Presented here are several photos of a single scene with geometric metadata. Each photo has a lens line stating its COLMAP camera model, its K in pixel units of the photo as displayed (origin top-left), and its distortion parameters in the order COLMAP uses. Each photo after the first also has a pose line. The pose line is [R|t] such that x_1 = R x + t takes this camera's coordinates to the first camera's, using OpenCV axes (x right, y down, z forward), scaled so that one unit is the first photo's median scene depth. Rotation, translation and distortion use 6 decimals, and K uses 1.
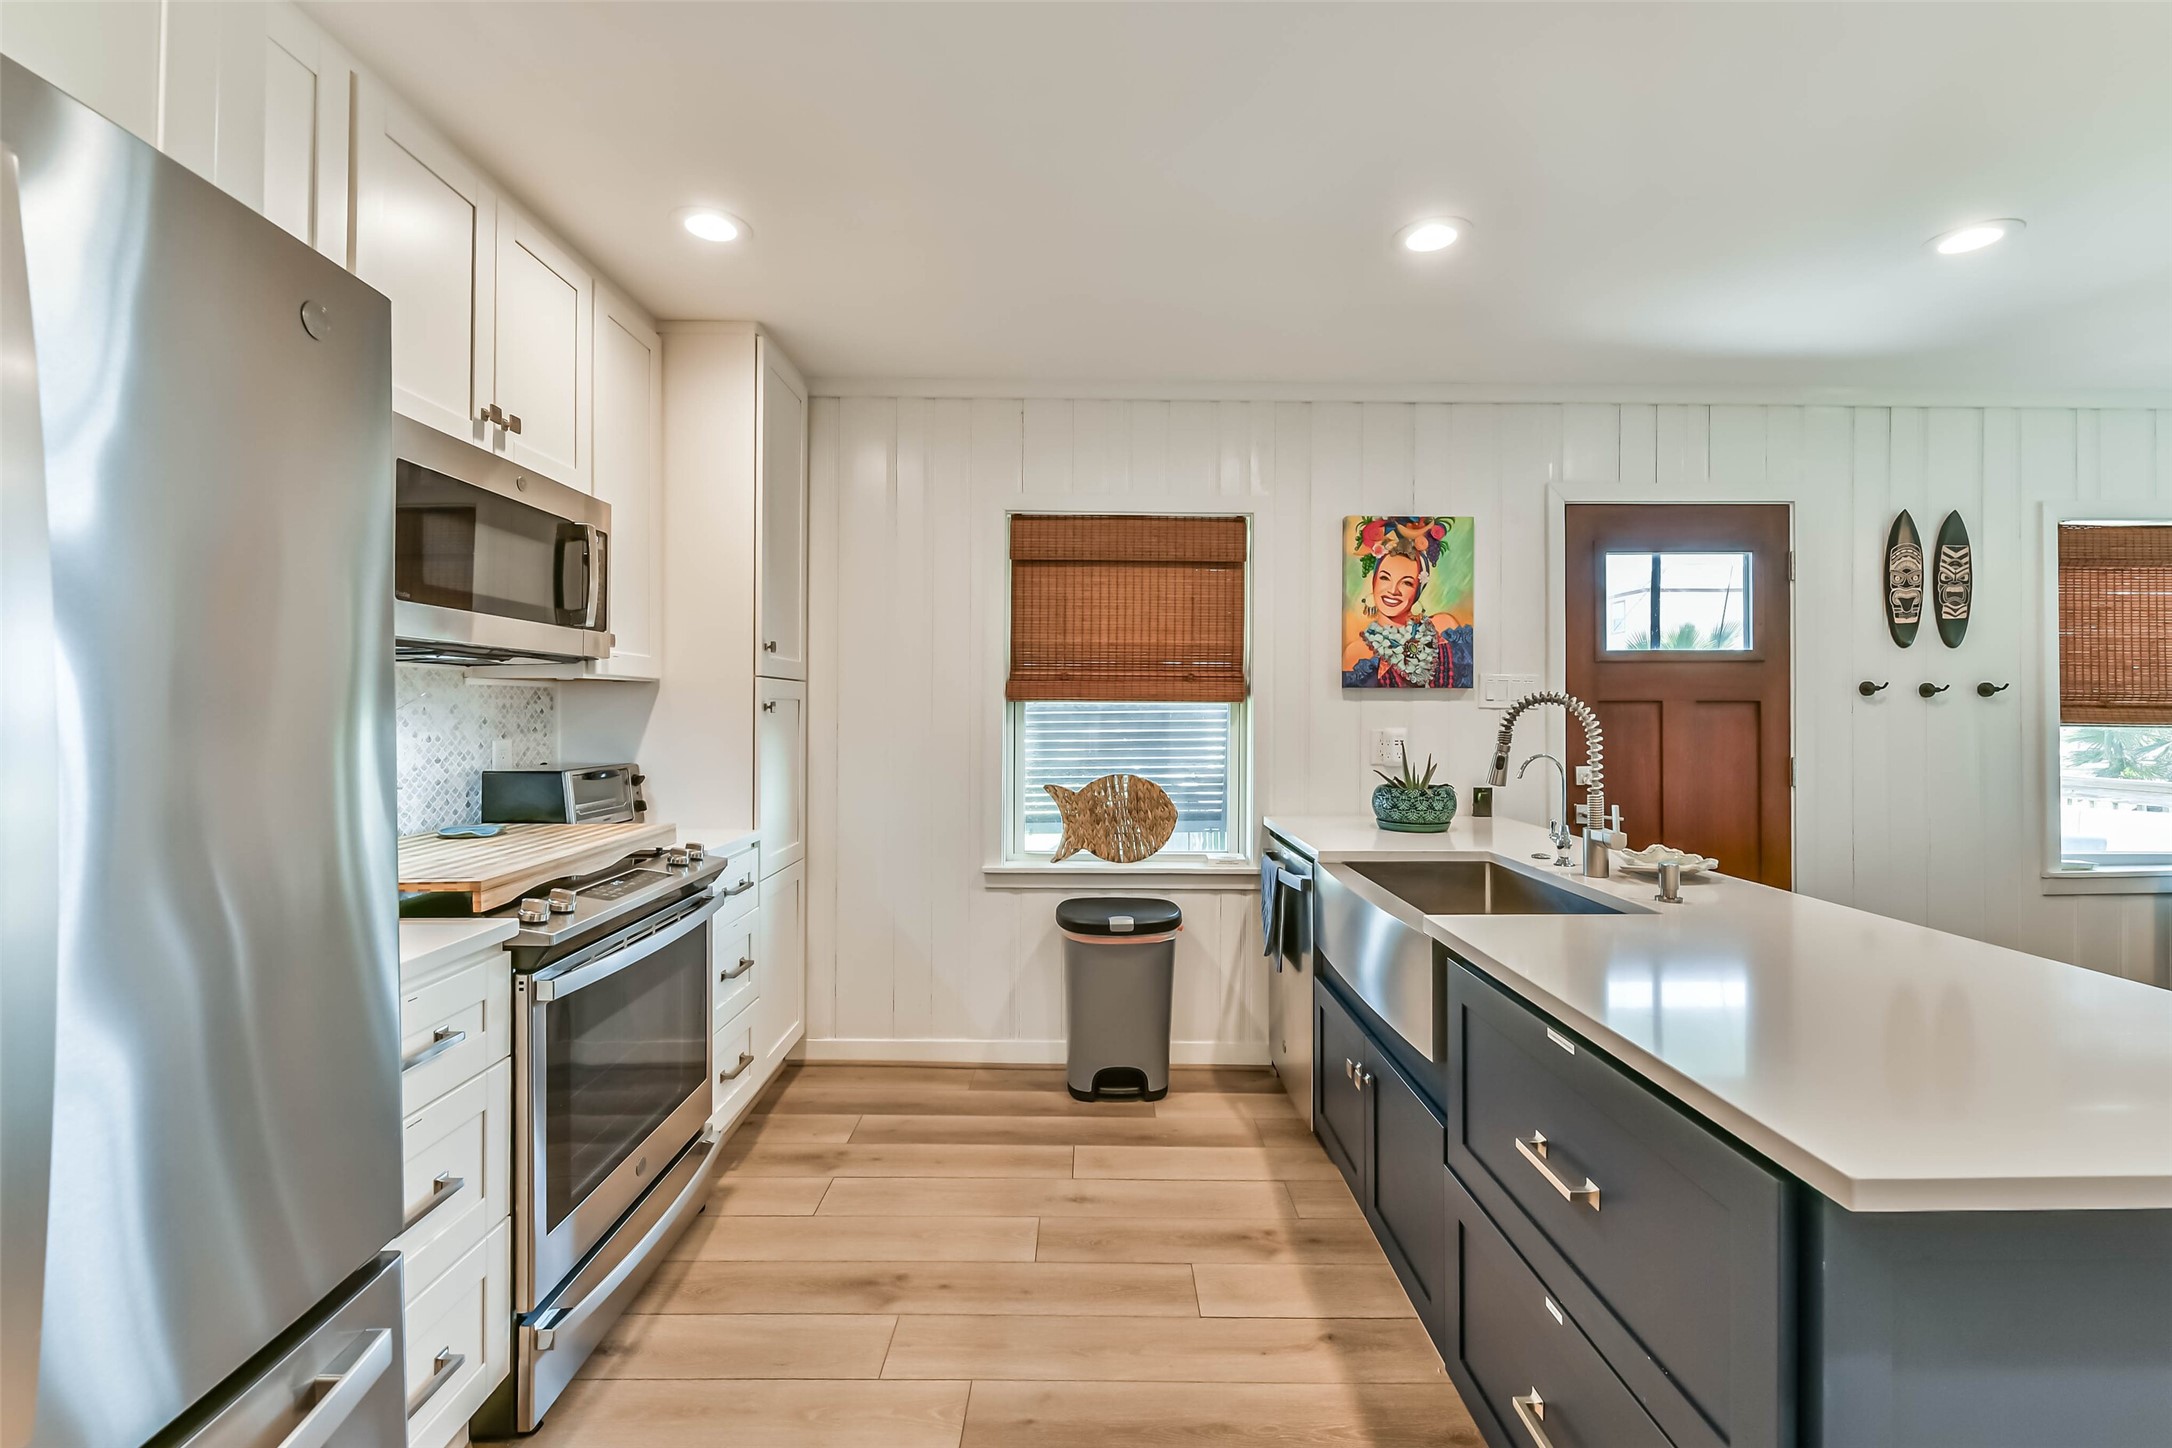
lens RADIAL K [[884.0, 0, 1089.1], [0, 884.0, 704.3], [0, 0, 1]] dist [-0.001160, -0.000440]
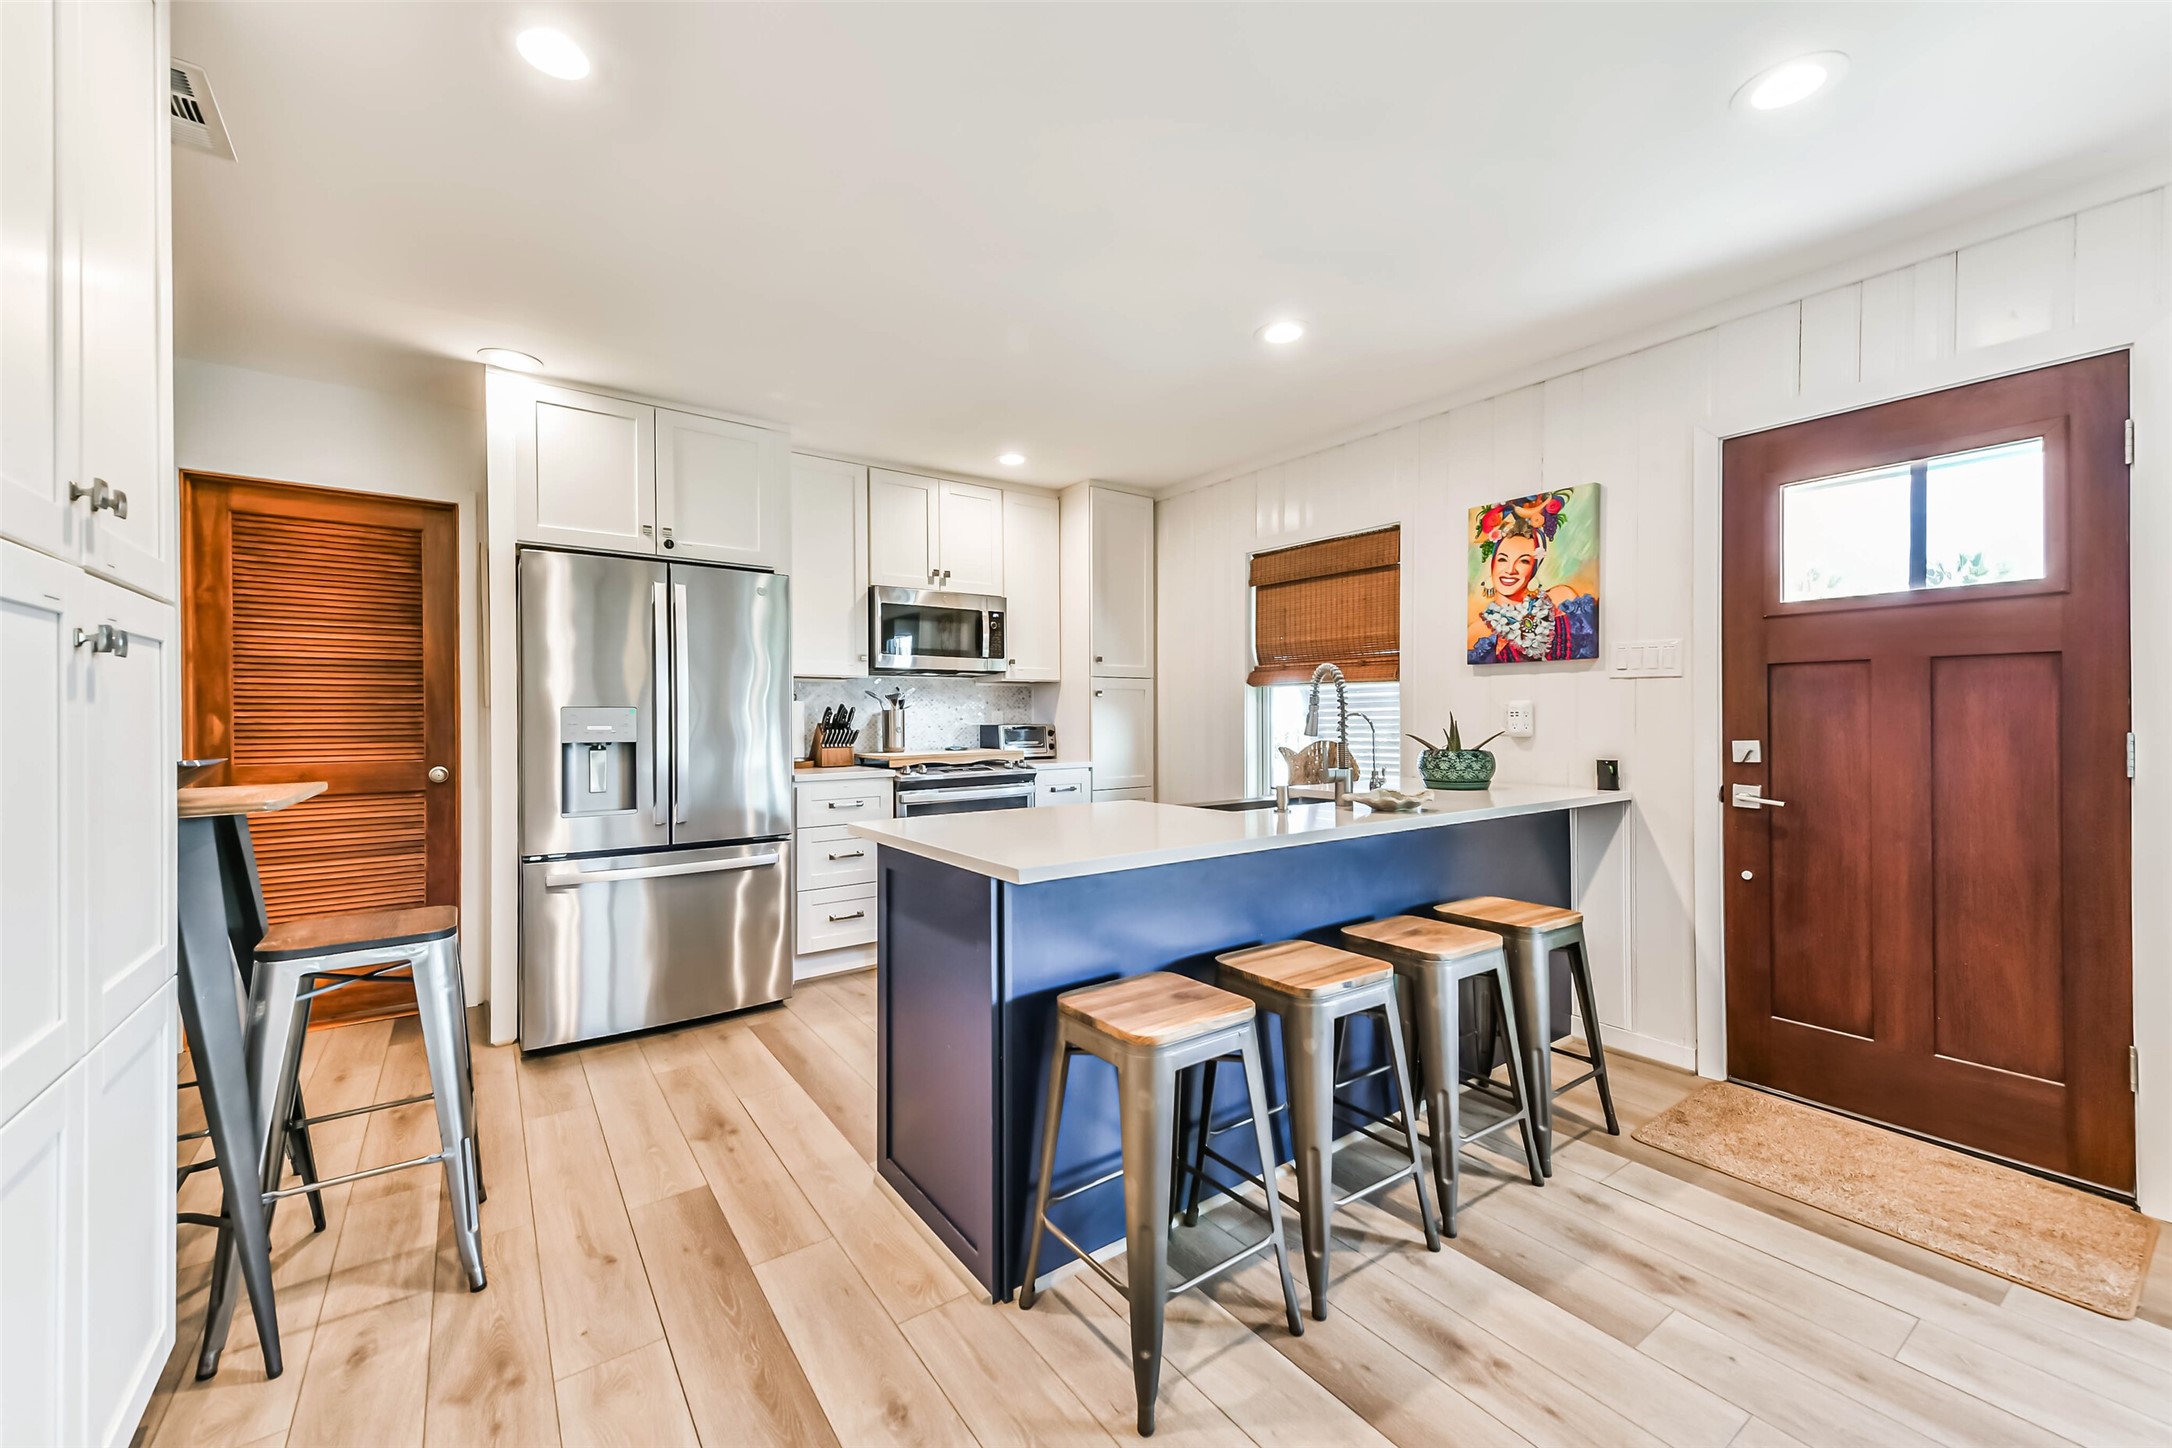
lens RADIAL K [[839.4, 0, 1090.3], [0, 839.4, 717.9], [0, 0, 1]] dist [0.032276, -0.015167]
pose [[0.576324, -0.000940, -0.817221, 0.882927], [0.013346, 0.999877, 0.008262, 0.032940], [0.817112, -0.015669, 0.576265, 0.001006]]
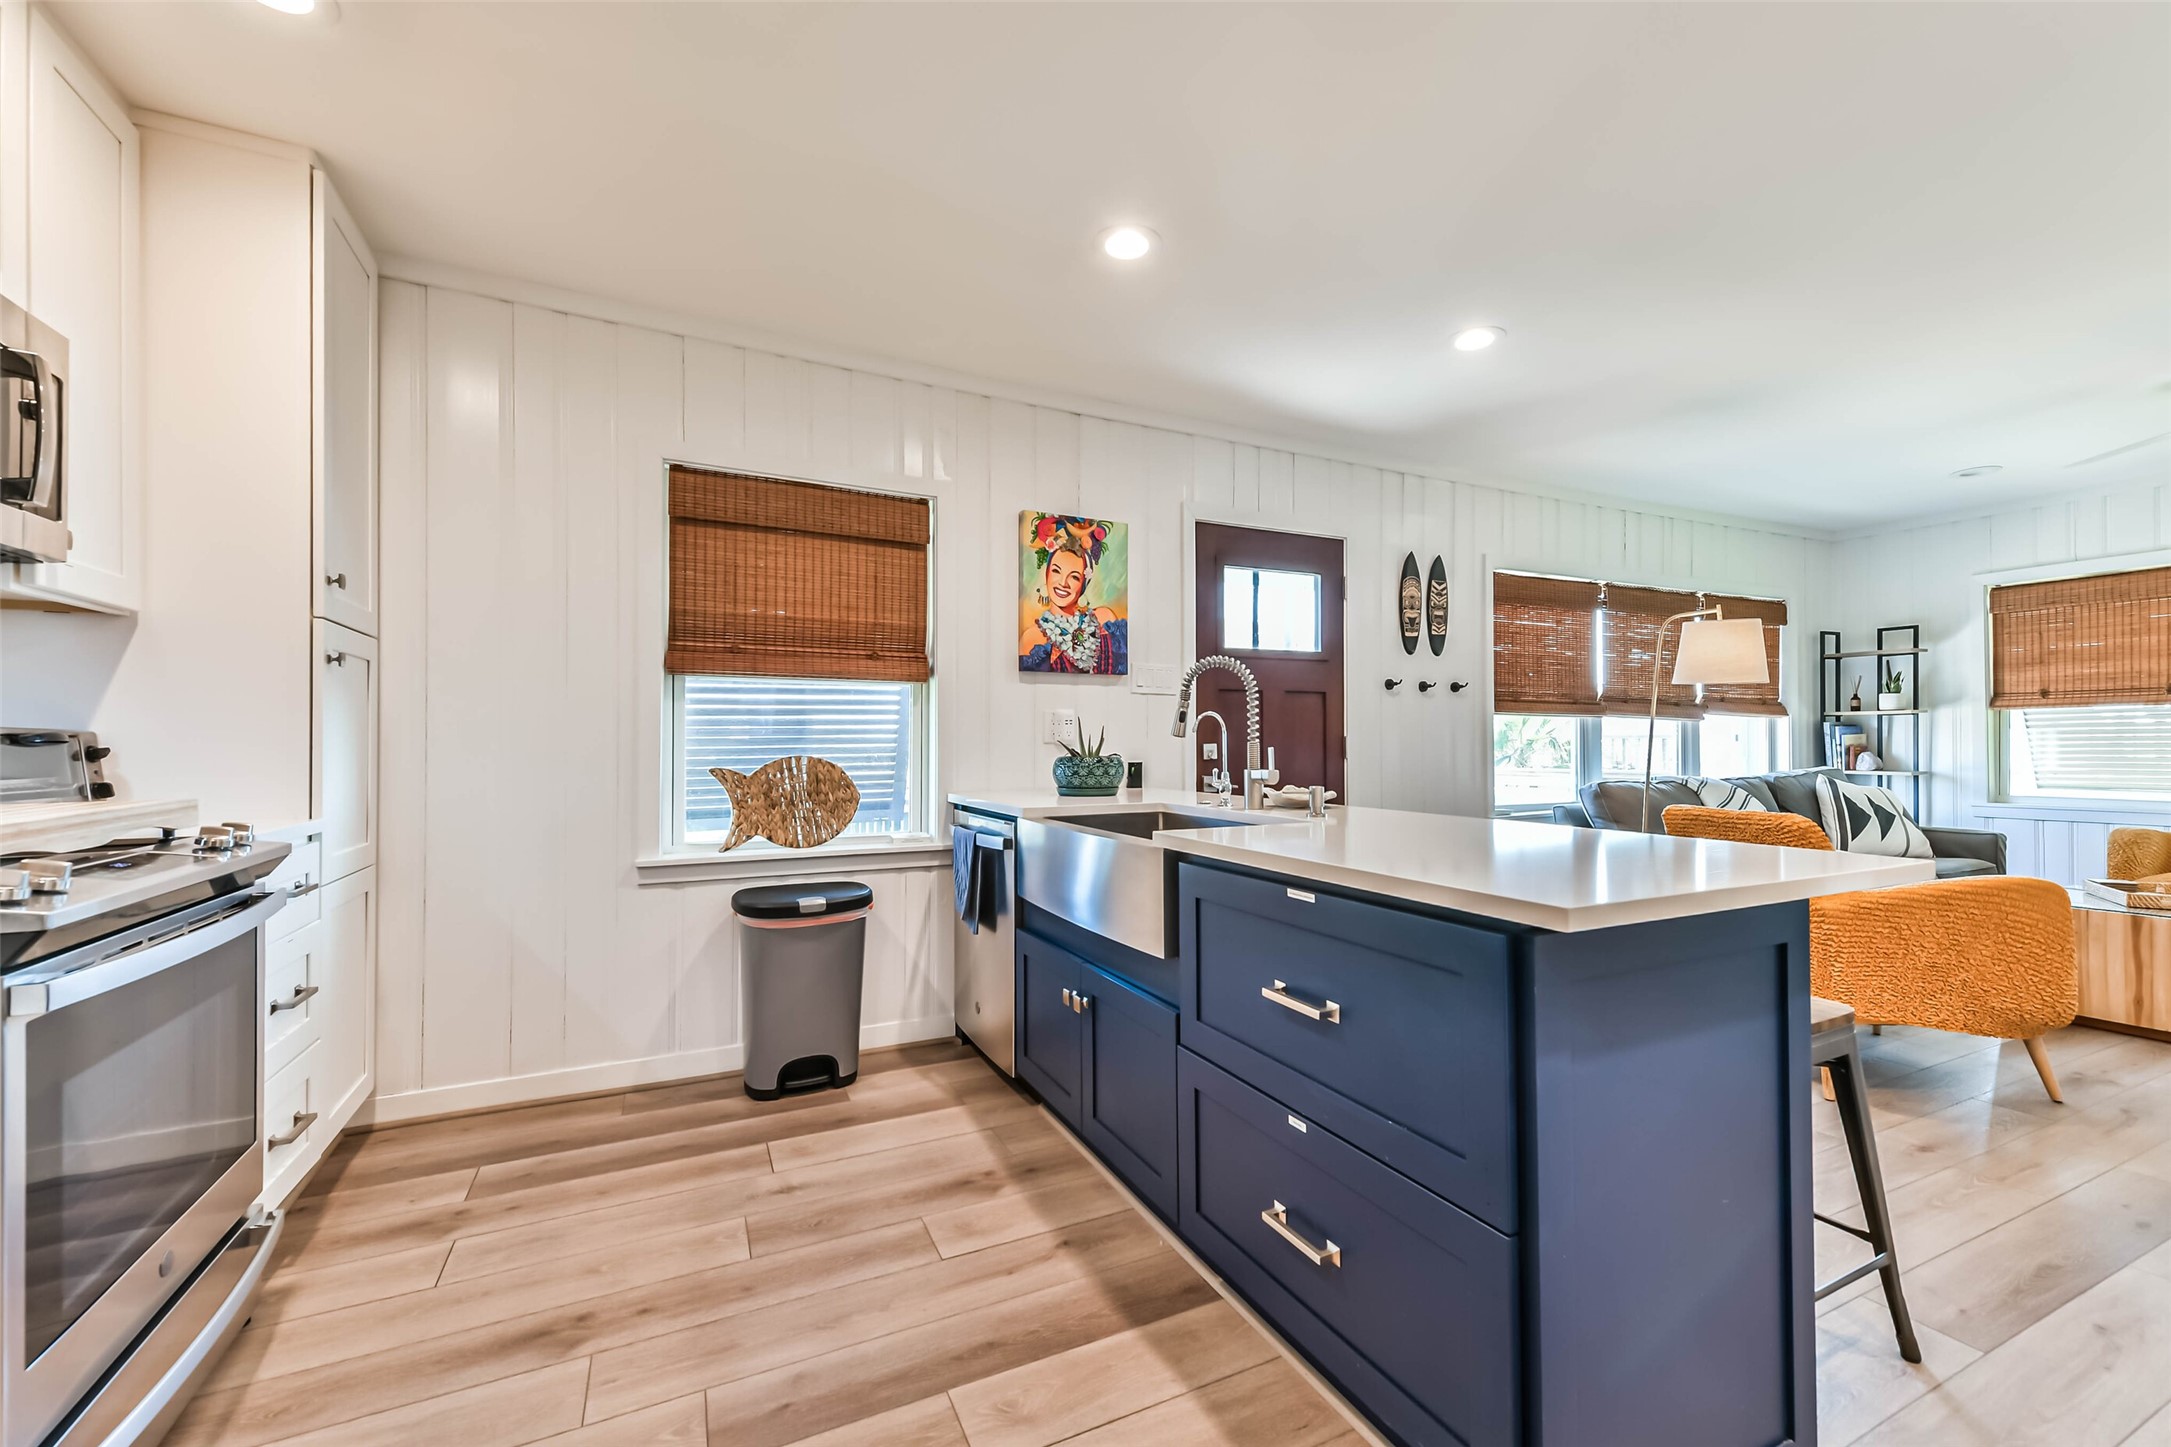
lens RADIAL K [[863.4, 0, 1092.9], [0, 863.4, 735.3], [0, 0, 1]] dist [0.034340, -0.011883]
pose [[0.900457, -0.000728, 0.434945, -0.087817], [0.001393, 0.999998, -0.001210, 0.060837], [-0.434944, 0.001696, 0.900456, 0.022273]]
